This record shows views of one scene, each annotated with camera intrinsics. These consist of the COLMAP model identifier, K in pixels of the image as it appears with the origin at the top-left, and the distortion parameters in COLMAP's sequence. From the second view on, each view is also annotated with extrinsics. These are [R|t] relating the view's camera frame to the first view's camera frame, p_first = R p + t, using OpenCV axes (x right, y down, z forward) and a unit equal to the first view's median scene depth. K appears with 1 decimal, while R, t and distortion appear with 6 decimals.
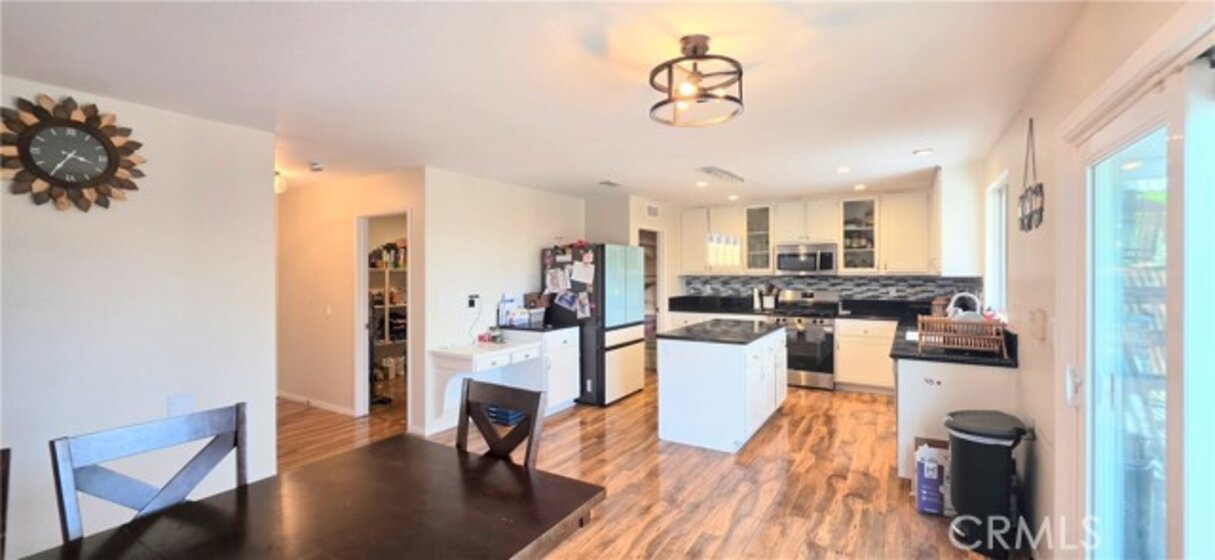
lens RADIAL K [[484.1, 0, 606.6], [0, 484.1, 271.3], [0, 0, 1]] dist [-0.001056, -0.000157]
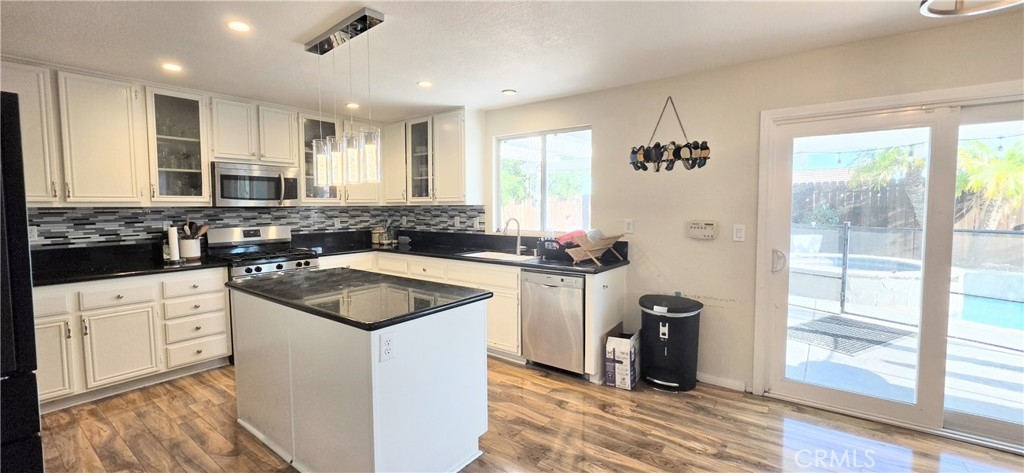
lens RADIAL K [[408.0, 0, 511.3], [0, 408.0, 229.1], [0, 0, 1]] dist [-0.001056, -0.000157]
pose [[0.075310, -0.052356, 0.995785, -0.206896], [0.002335, 0.998627, 0.052329, 0.012720], [-0.997157, -0.001616, 0.075329, 0.623590]]
